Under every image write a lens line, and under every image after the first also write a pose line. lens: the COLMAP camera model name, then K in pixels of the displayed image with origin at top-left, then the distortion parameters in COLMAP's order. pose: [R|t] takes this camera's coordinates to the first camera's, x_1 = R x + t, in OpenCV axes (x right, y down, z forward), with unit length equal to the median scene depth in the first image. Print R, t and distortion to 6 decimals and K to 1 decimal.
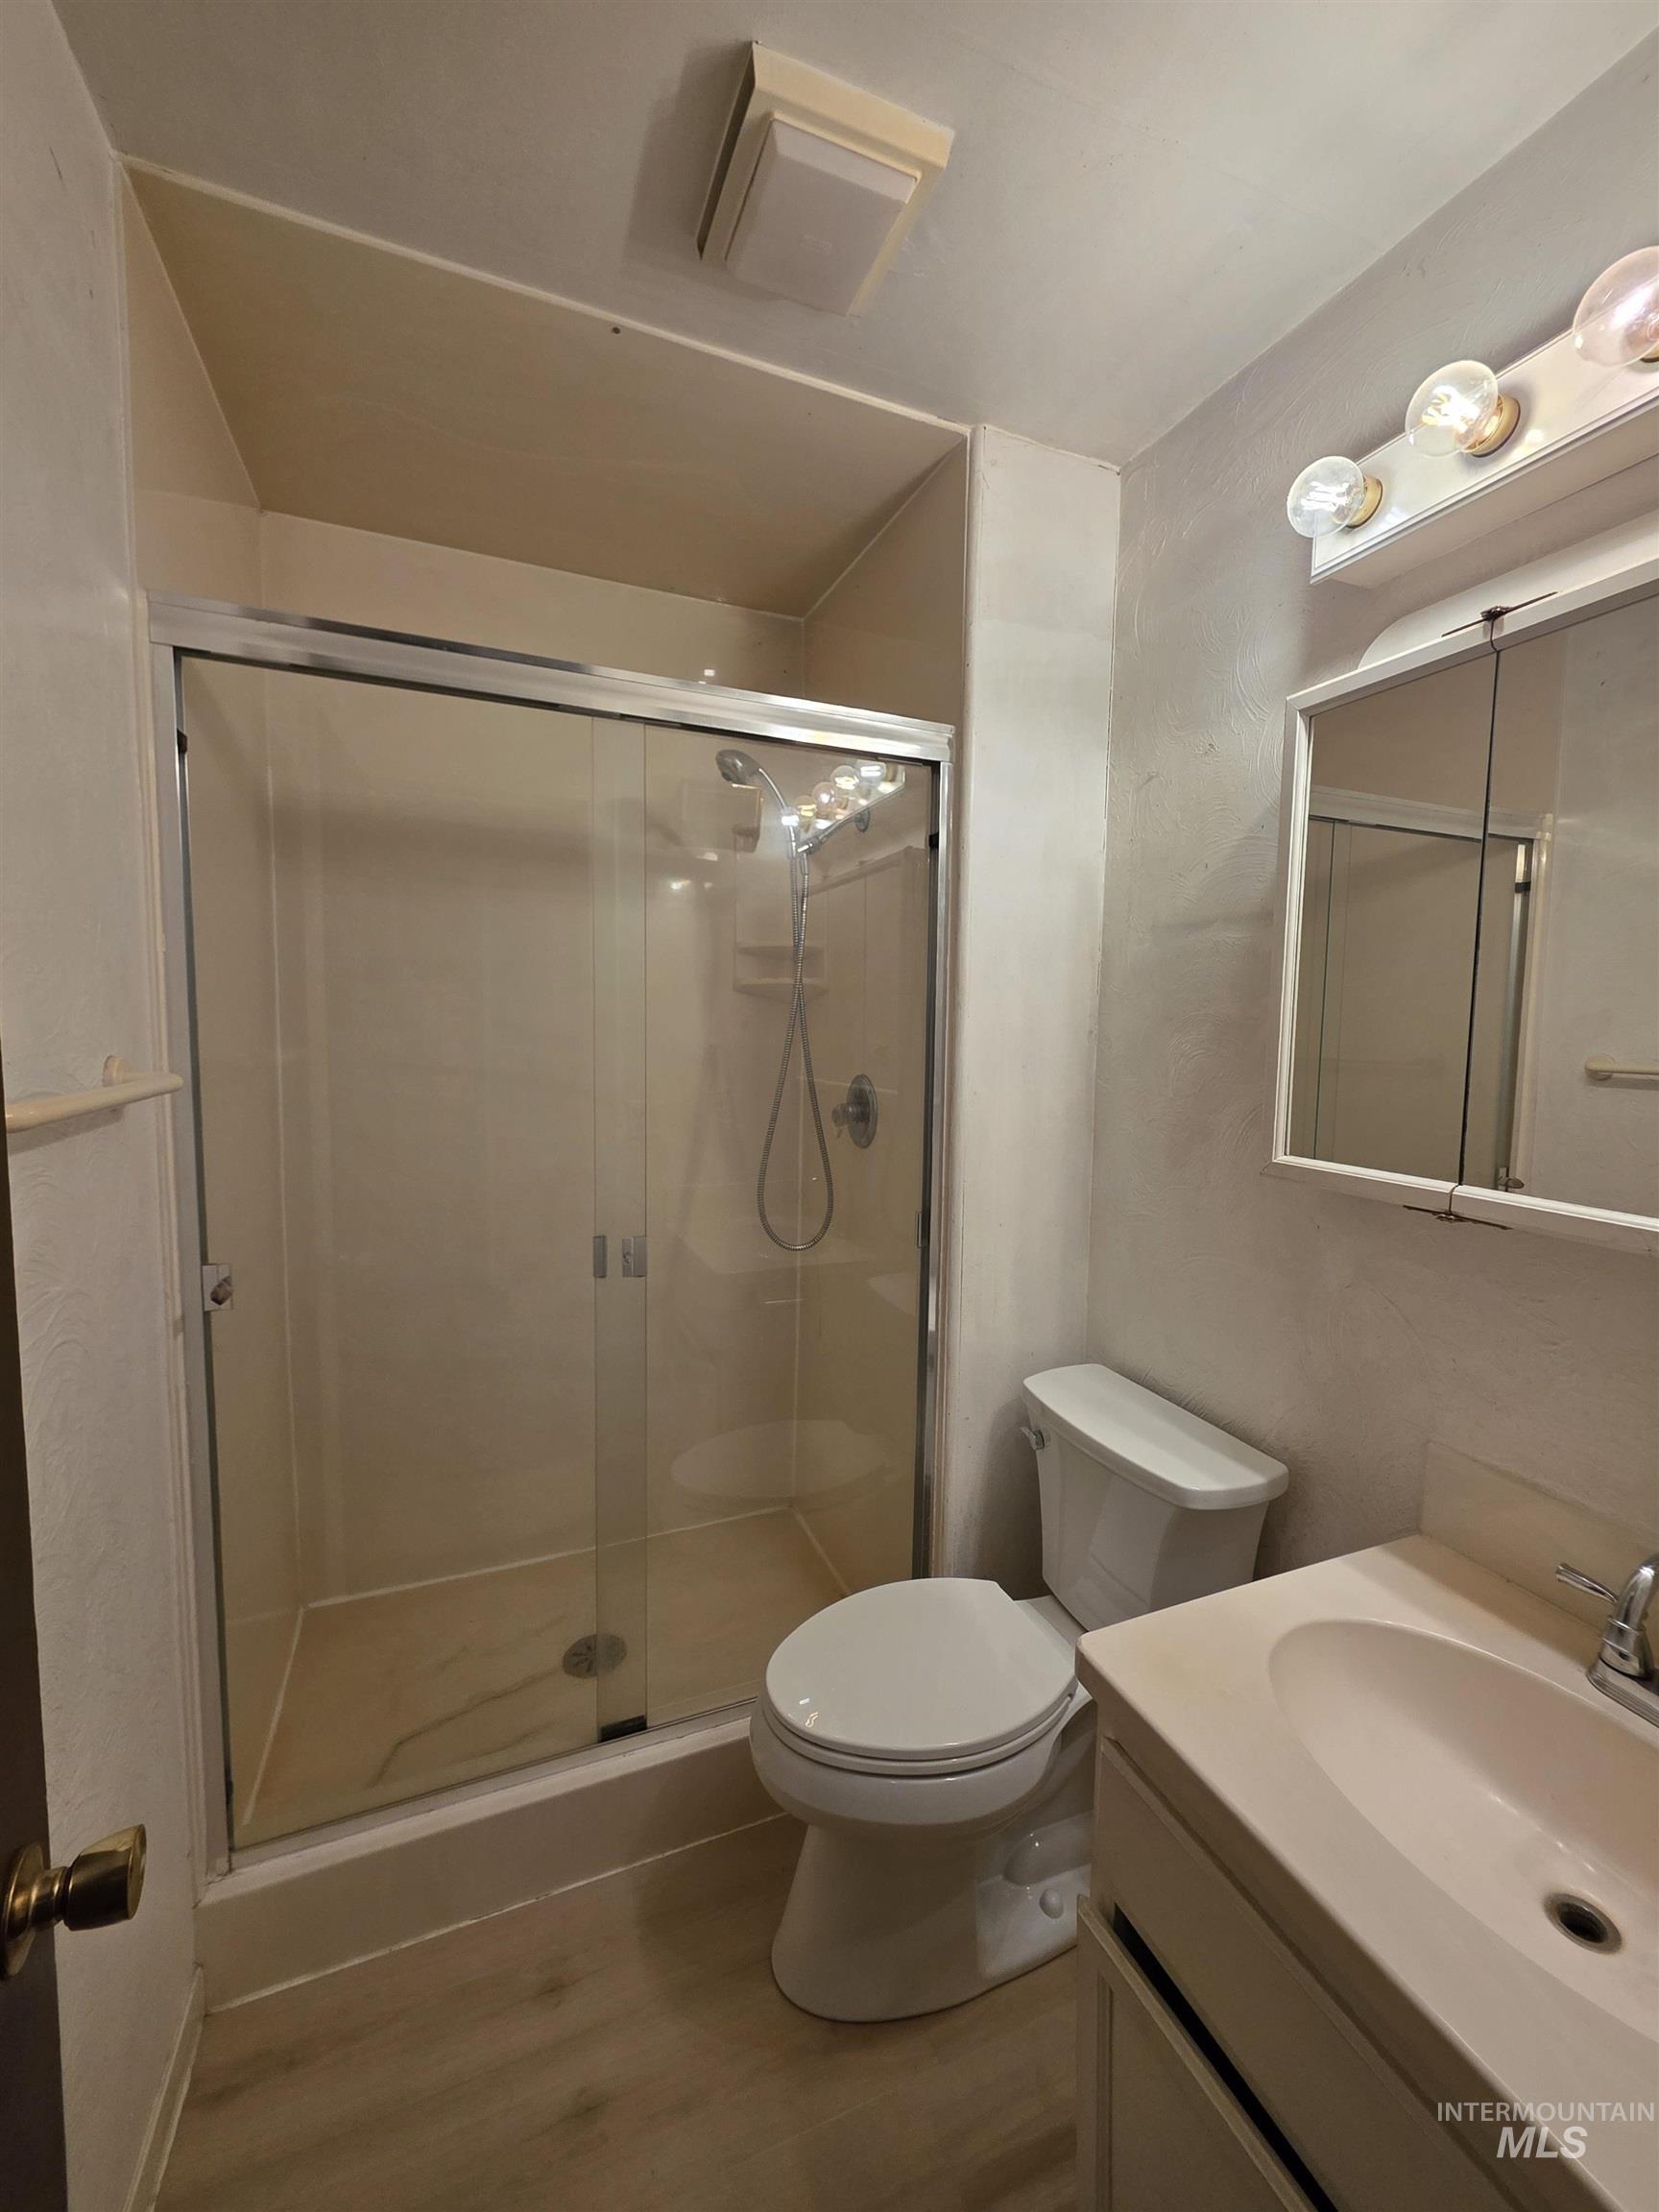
lens RADIAL K [[882.1, 0, 831.8], [0, 882.1, 1097.5], [0, 0, 1]] dist [0.001754, -0.000339]
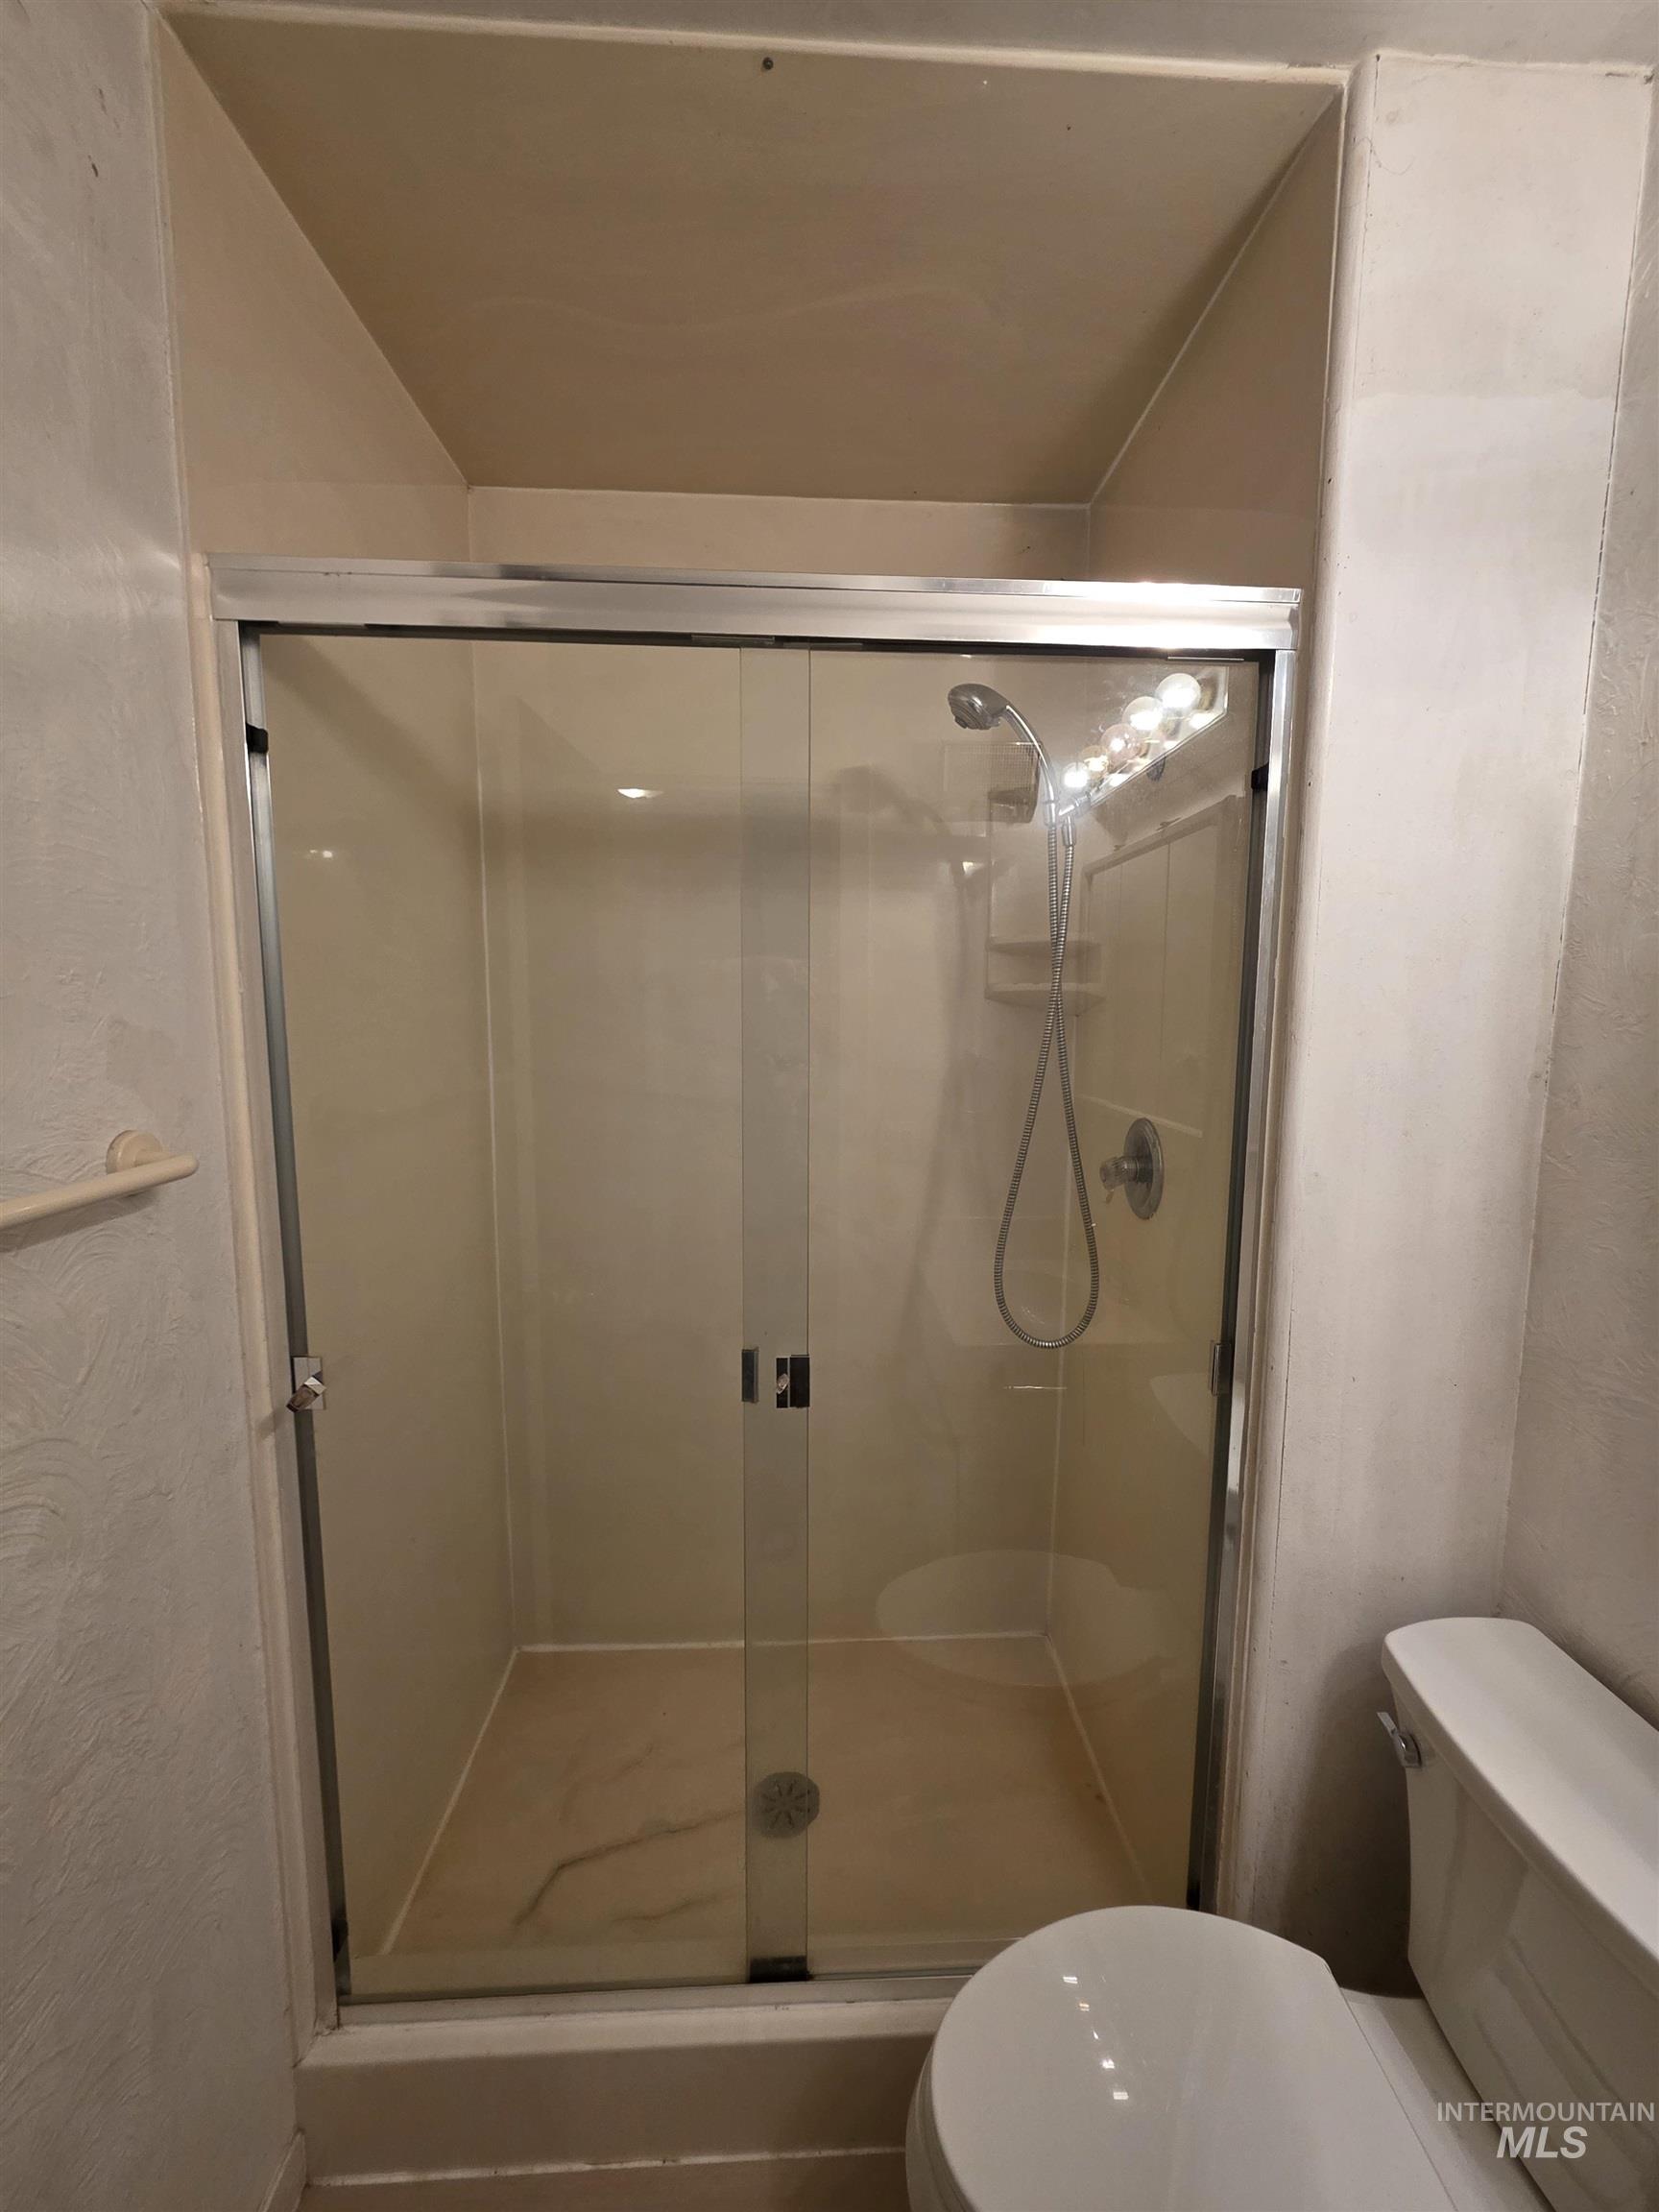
lens RADIAL K [[885.0, 0, 836.8], [0, 885.0, 1109.6], [0, 0, 1]] dist [-0.000112, 0.000431]
pose [[0.941731, 0.029273, -0.335091, 0.046812], [-0.018040, 0.999168, 0.036585, -0.065780], [0.335883, -0.028408, 0.941475, 0.271209]]
